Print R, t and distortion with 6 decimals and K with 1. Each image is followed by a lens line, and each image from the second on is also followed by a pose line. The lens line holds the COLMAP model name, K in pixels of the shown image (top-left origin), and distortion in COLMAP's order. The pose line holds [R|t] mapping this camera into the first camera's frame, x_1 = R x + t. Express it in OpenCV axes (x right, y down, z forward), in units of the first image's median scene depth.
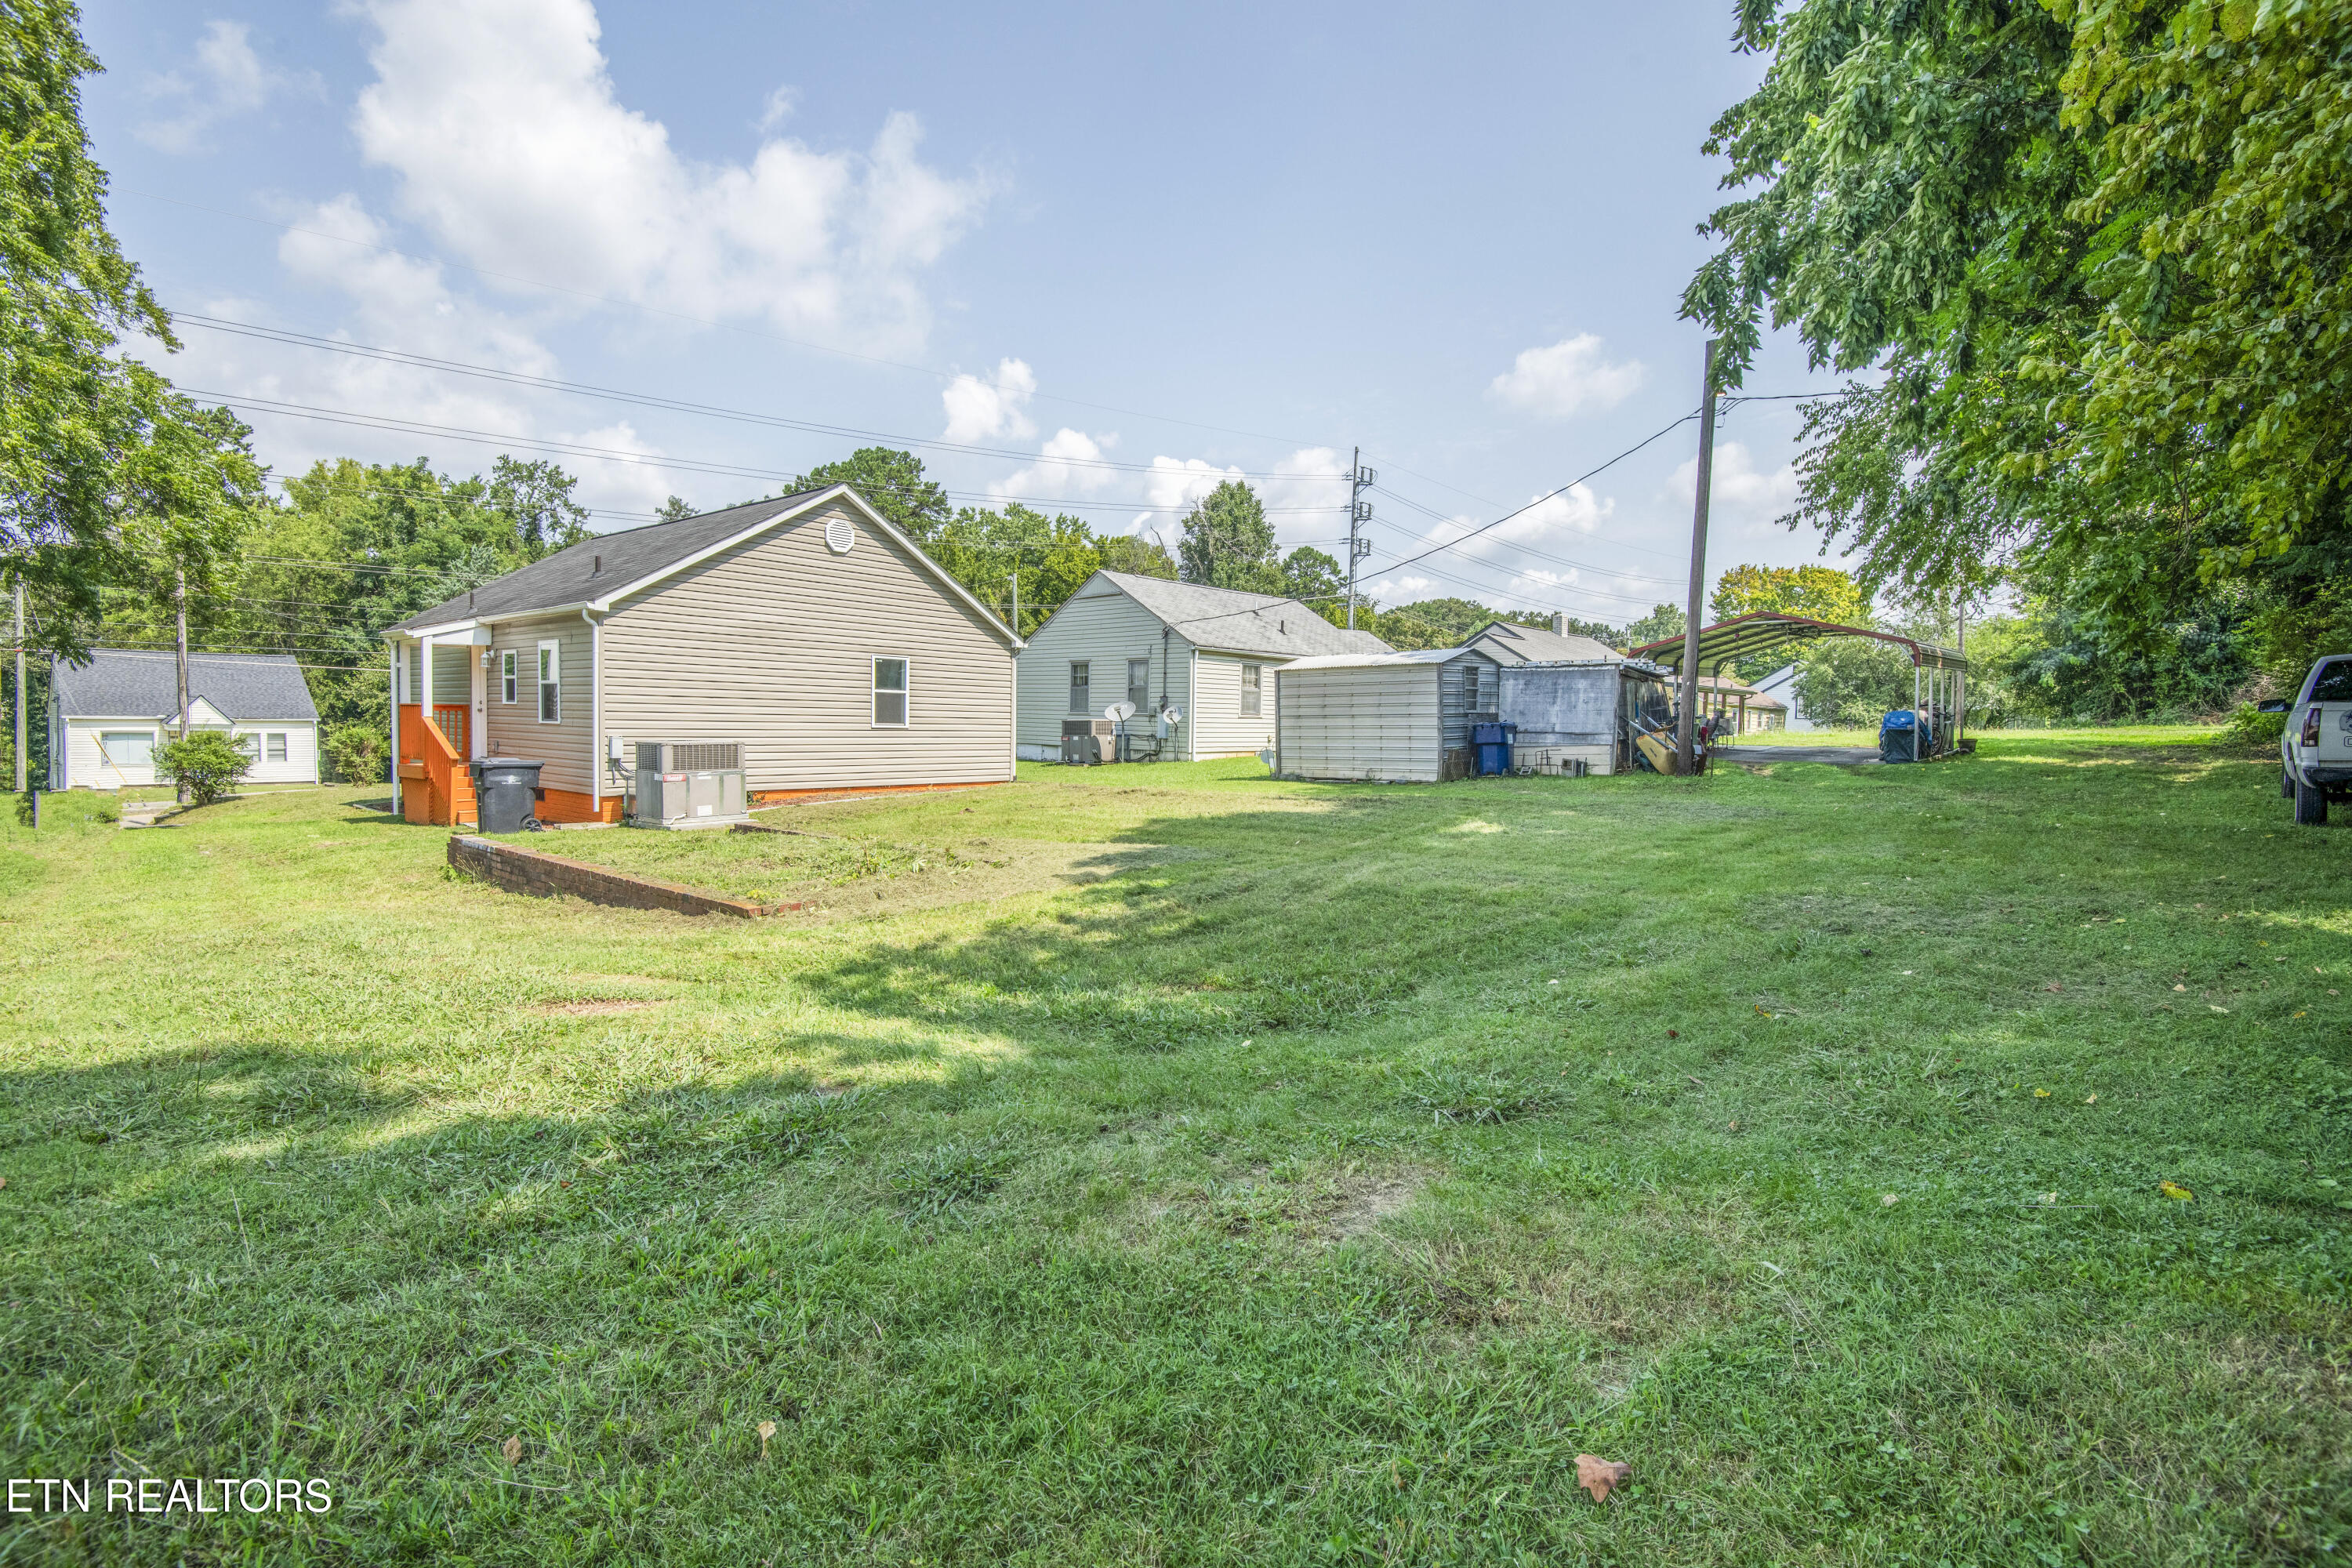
lens RADIAL K [[1073.3, 0, 1182.1], [0, 1073.3, 781.2], [0, 0, 1]] dist [-0.013160, -0.018615]
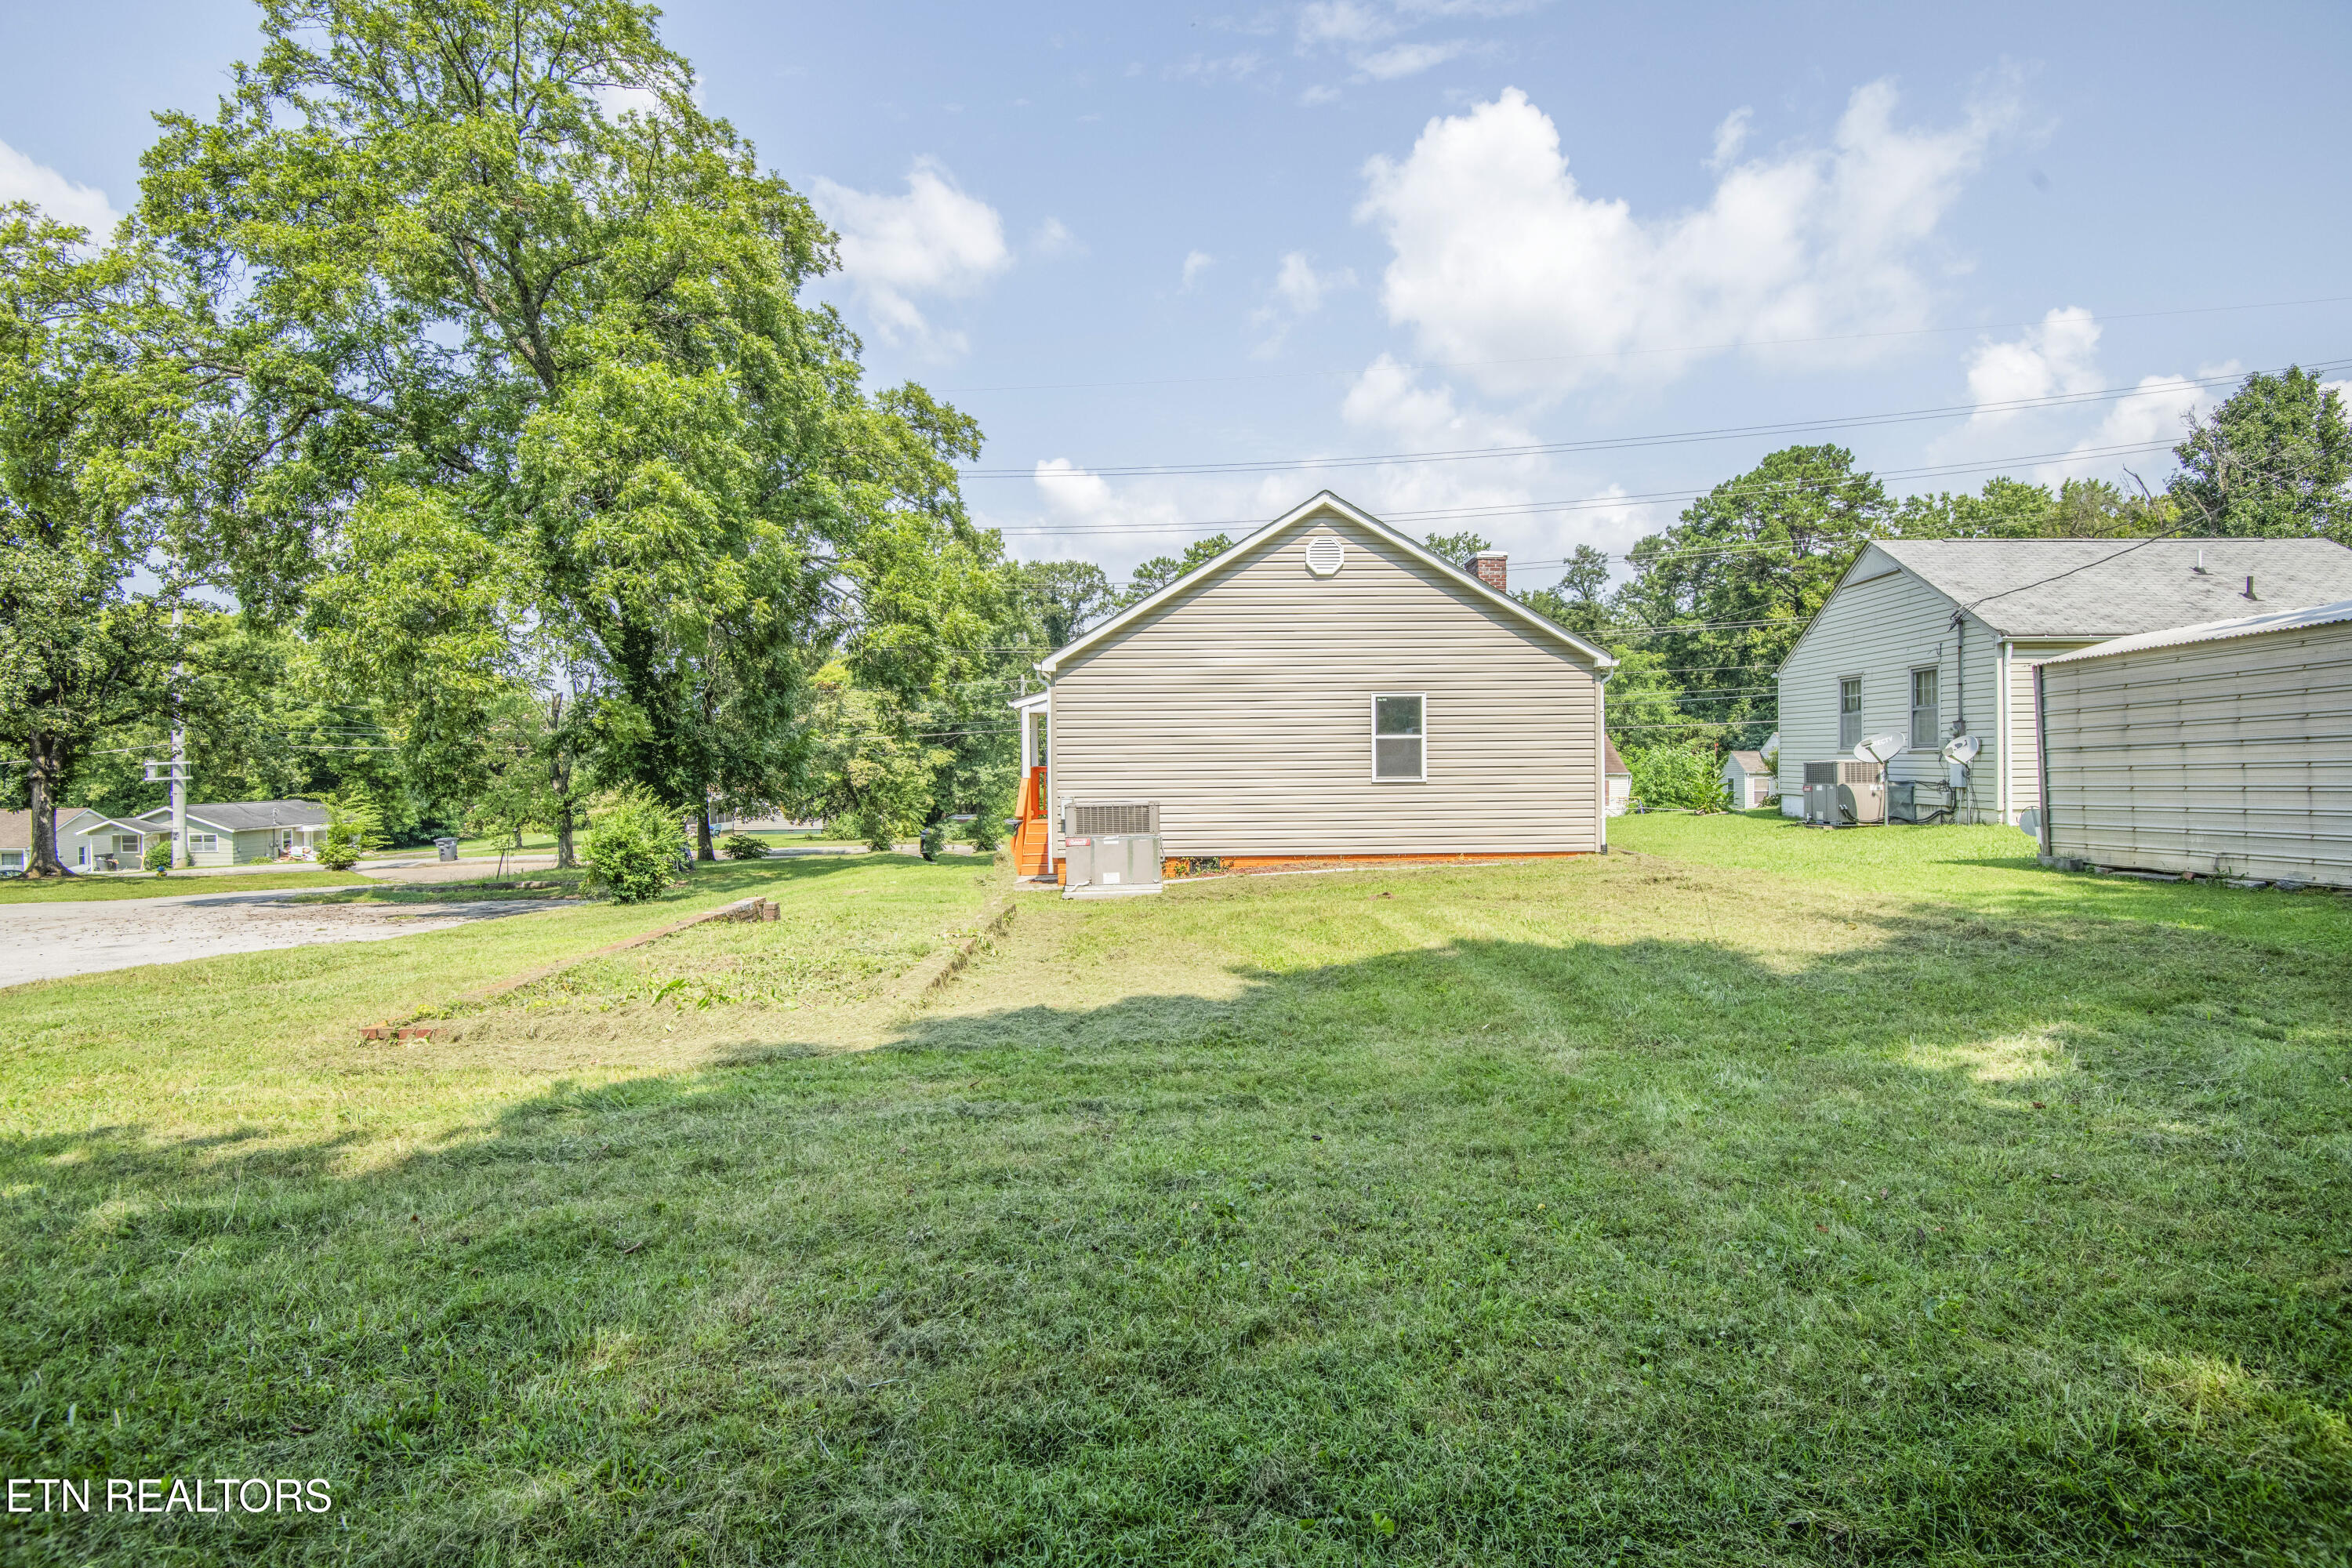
lens RADIAL K [[1073.3, 0, 1182.1], [0, 1073.3, 781.2], [0, 0, 1]] dist [-0.013160, -0.018615]
pose [[0.644343, -0.013530, -0.764617, 0.165278], [-0.018442, 0.999278, -0.033224, -0.014445], [0.764514, 0.035509, 0.643628, 0.249974]]
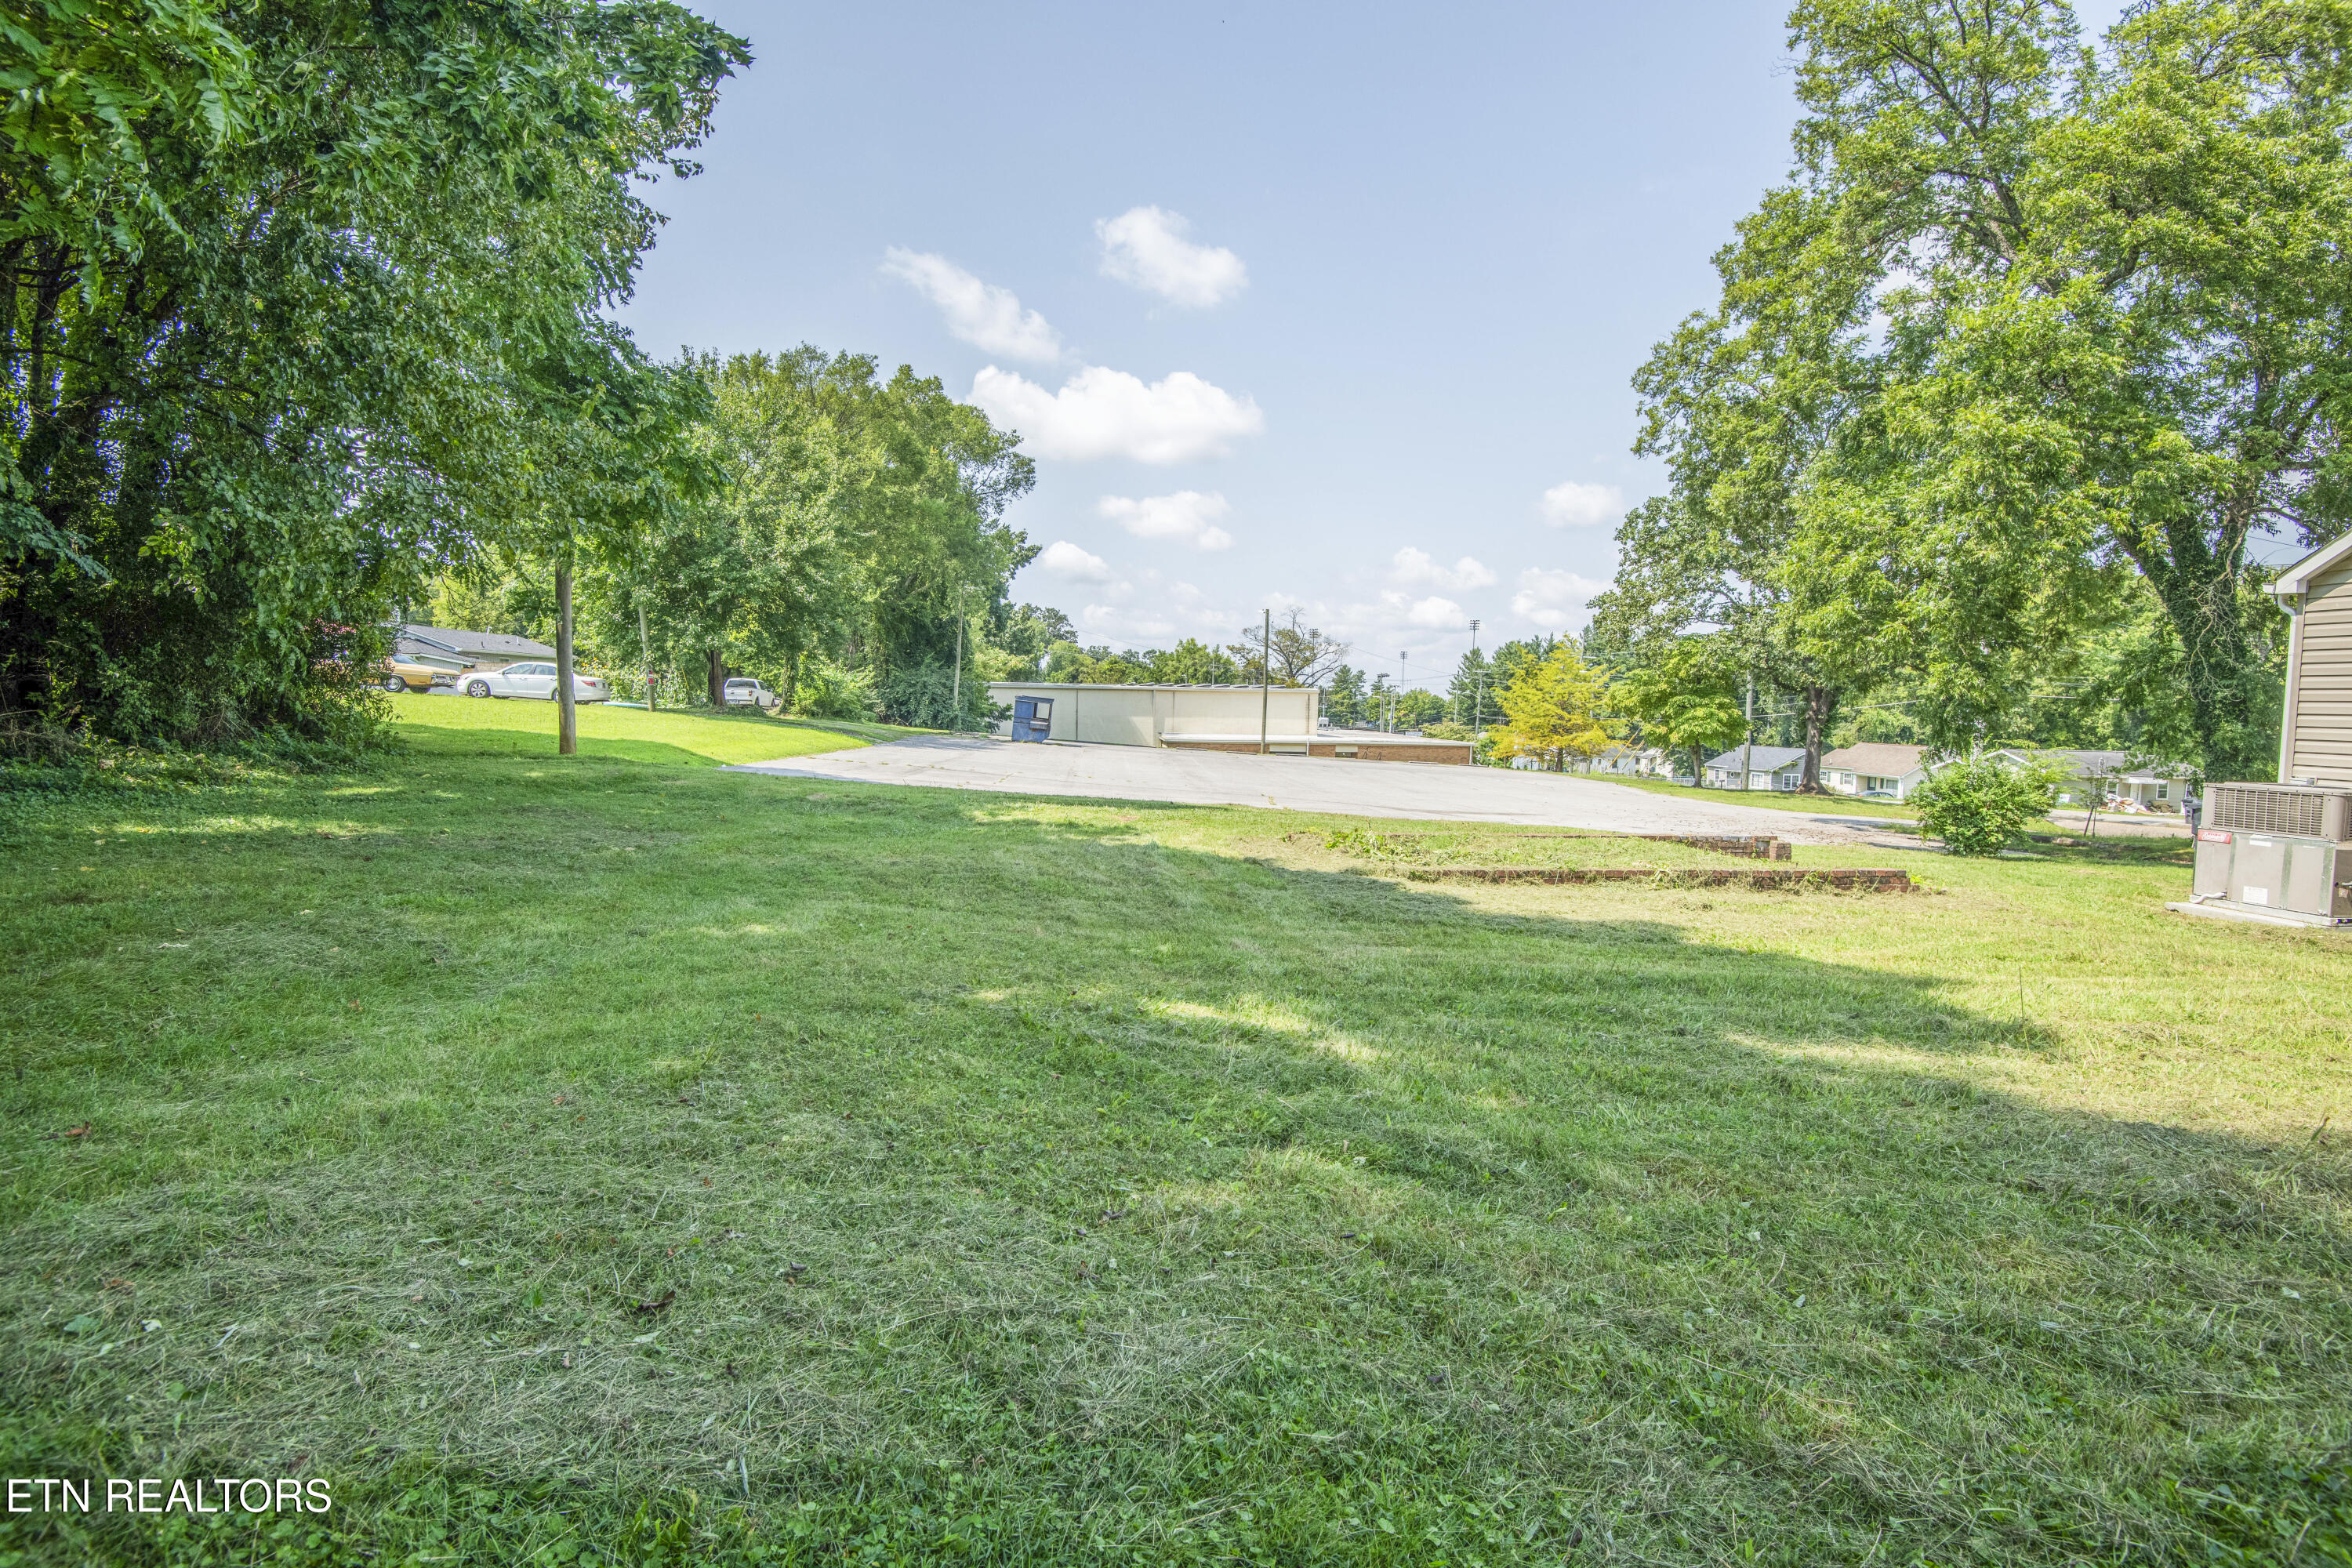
lens RADIAL K [[1073.3, 0, 1182.1], [0, 1073.3, 781.2], [0, 0, 1]] dist [-0.013160, -0.018615]
pose [[-0.726803, 0.016646, -0.686644, 0.237154], [-0.068823, 0.992910, 0.096919, -0.030229], [0.683389, 0.117698, -0.720505, 0.553895]]
